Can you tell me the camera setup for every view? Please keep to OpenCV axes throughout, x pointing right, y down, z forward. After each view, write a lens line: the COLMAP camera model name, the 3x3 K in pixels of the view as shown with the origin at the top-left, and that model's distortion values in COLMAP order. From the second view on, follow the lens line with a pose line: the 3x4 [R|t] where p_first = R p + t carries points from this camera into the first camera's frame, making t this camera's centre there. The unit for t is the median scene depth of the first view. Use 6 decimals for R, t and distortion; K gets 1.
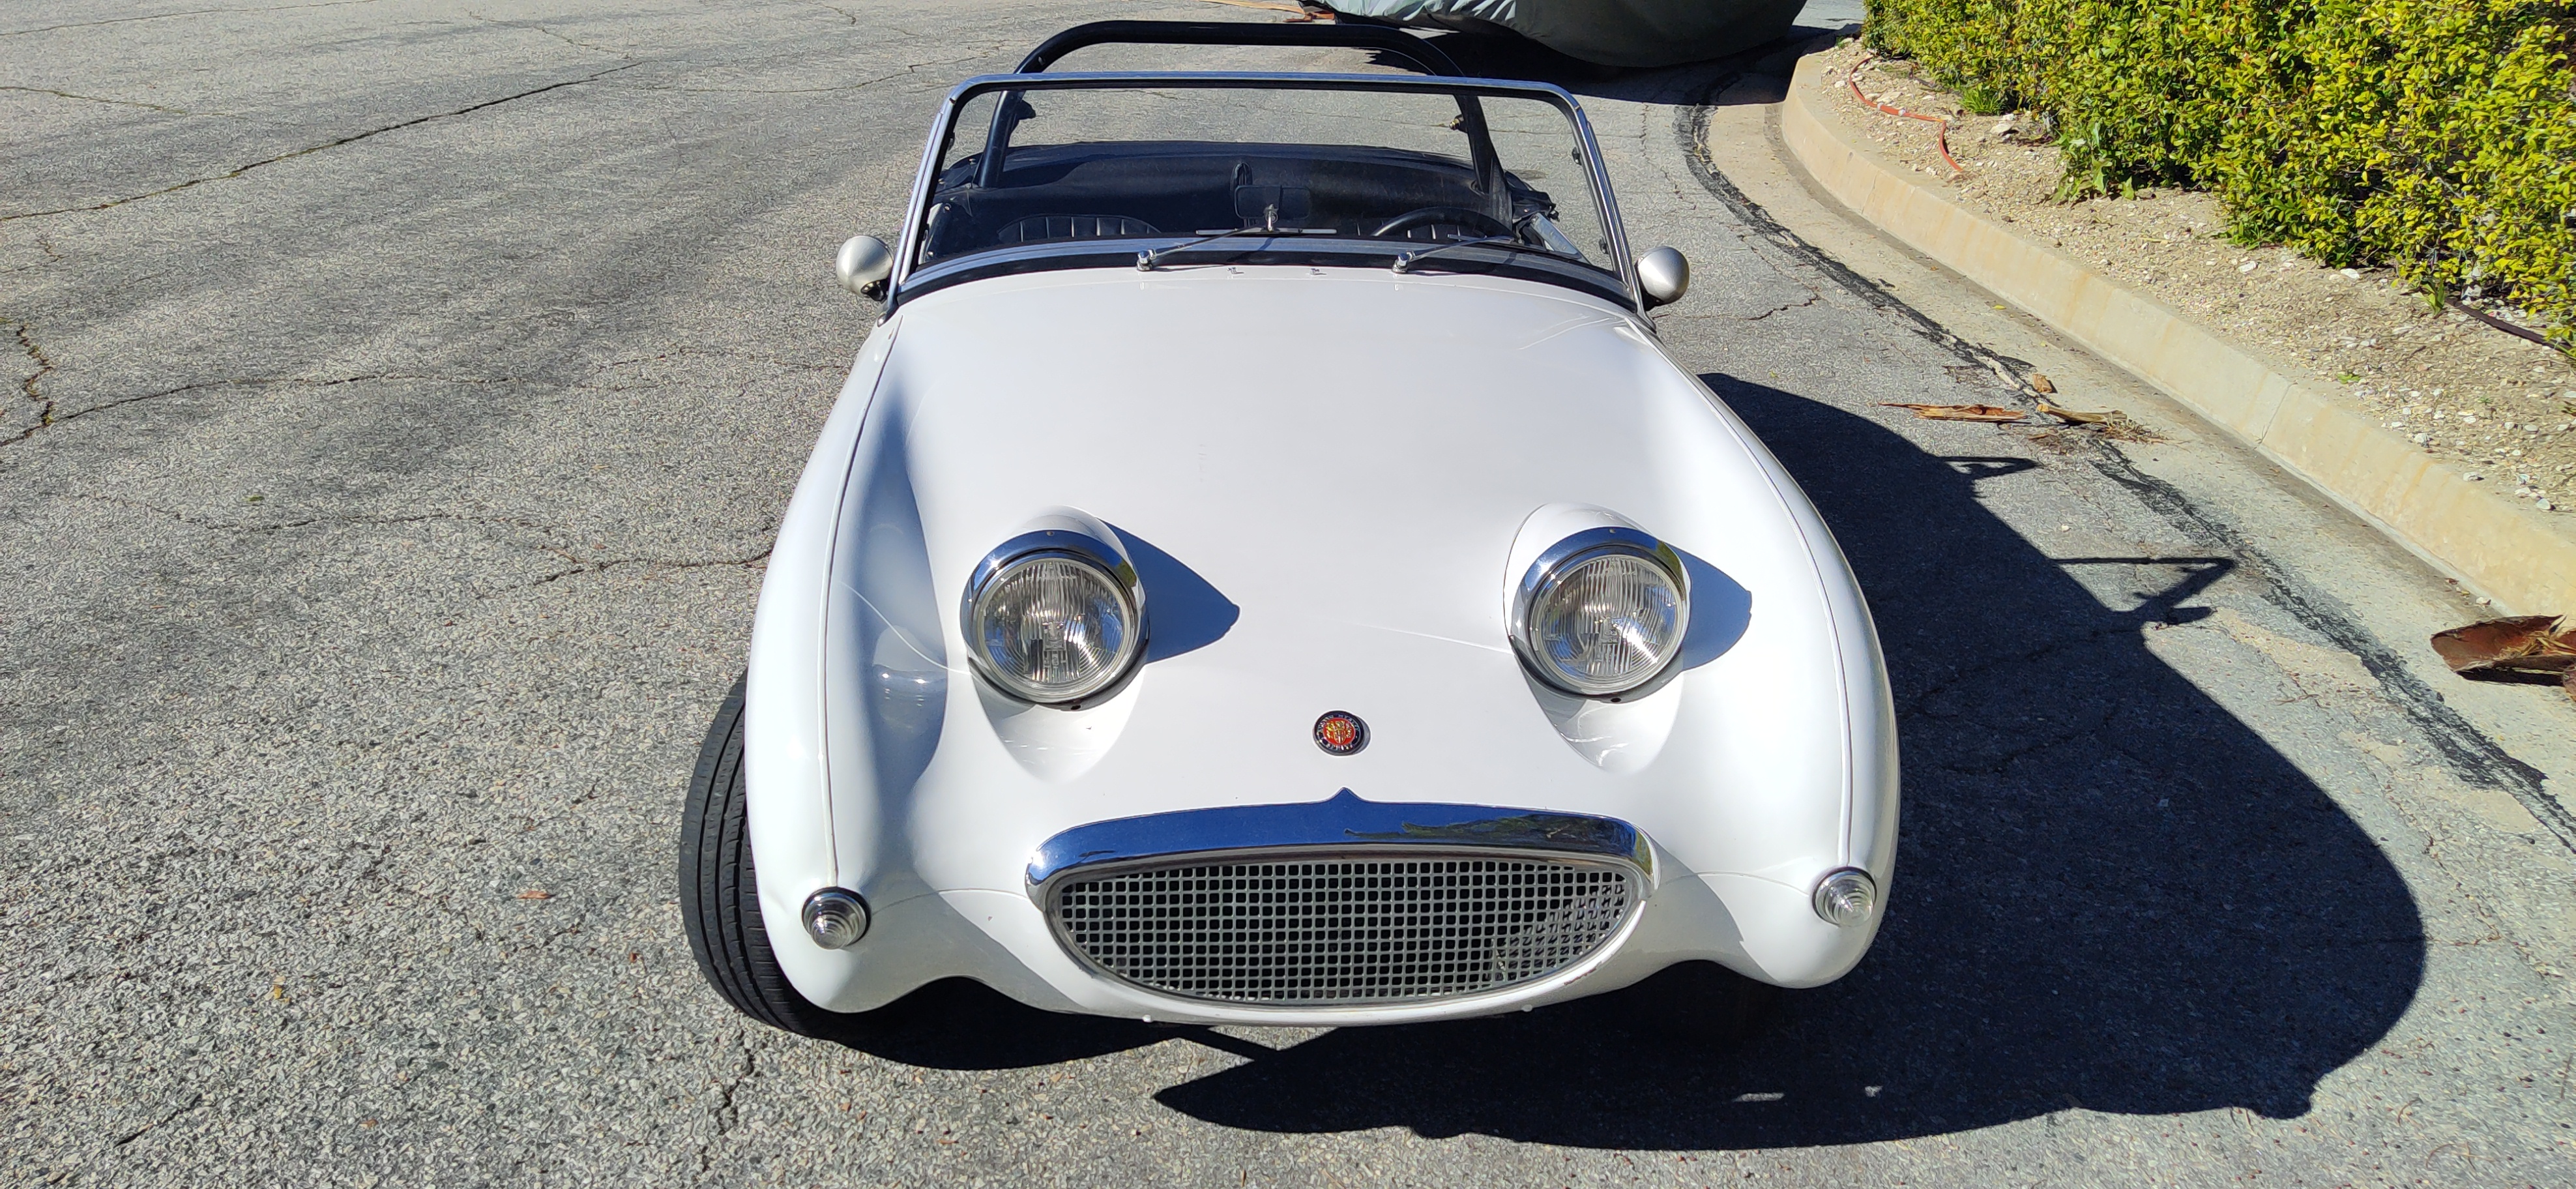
lens RADIAL K [[1938.2, 0, 1281.1], [0, 1938.2, 559.2], [0, 0, 1]] dist [0.106284, -0.172263]
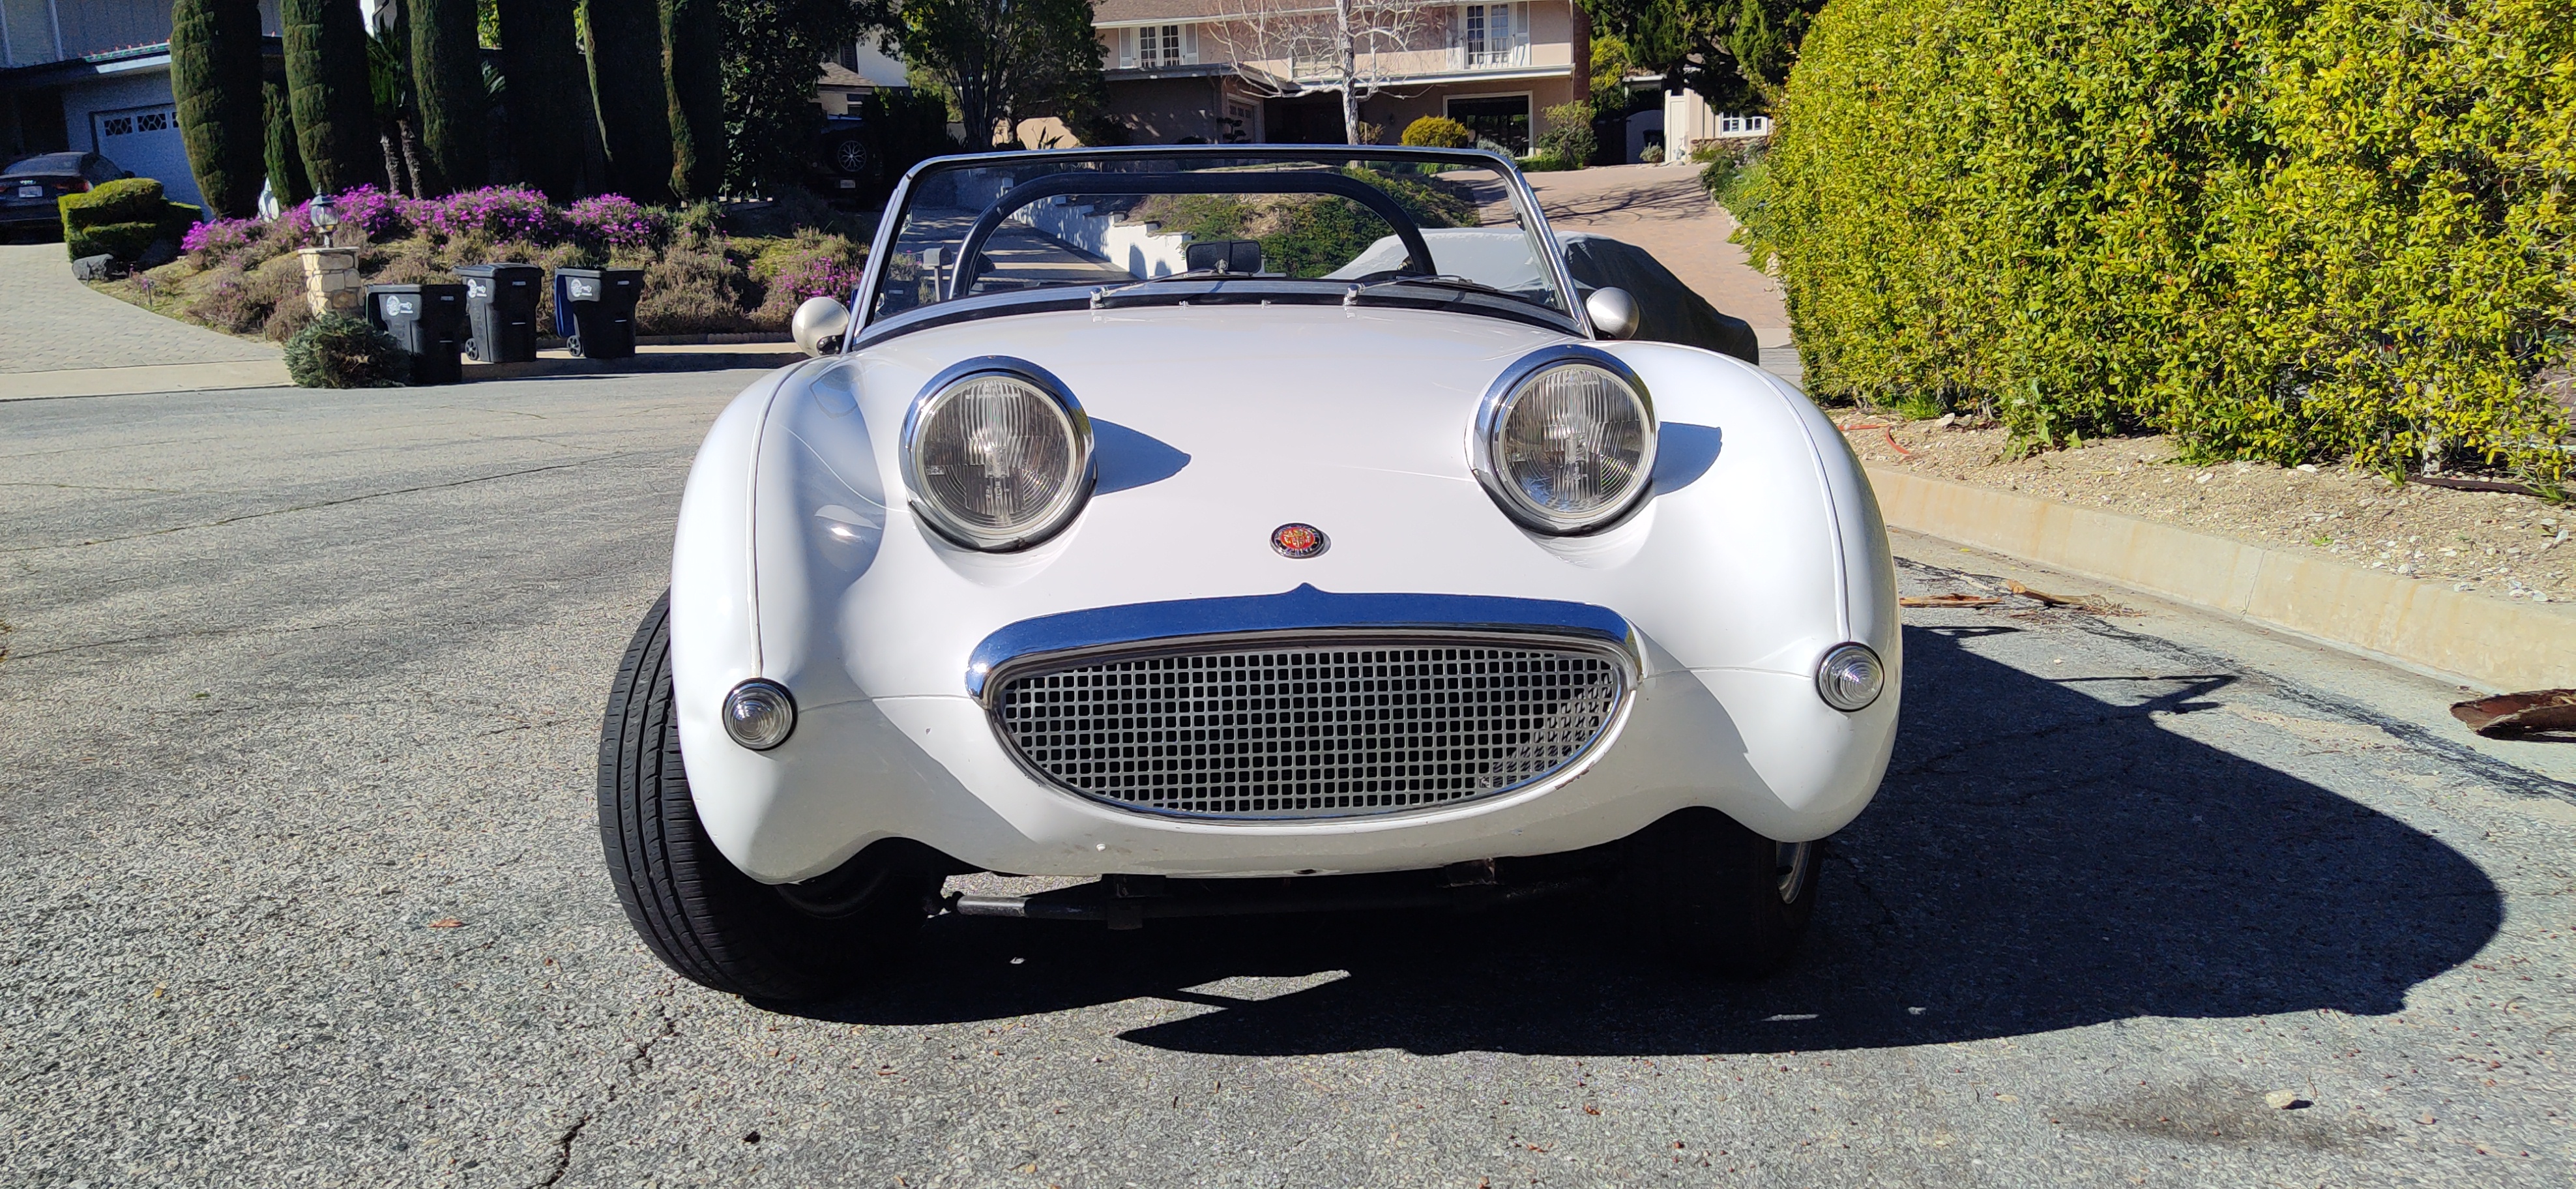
lens RADIAL K [[1932.2, 0, 1253.5], [0, 1932.2, 529.7], [0, 0, 1]] dist [0.107536, -0.173344]
pose [[0.999098, -0.042470, 0.000305, 0.007094], [0.041071, 0.964300, -0.261607, 0.282768], [0.010816, 0.261384, 0.965174, 0.074070]]
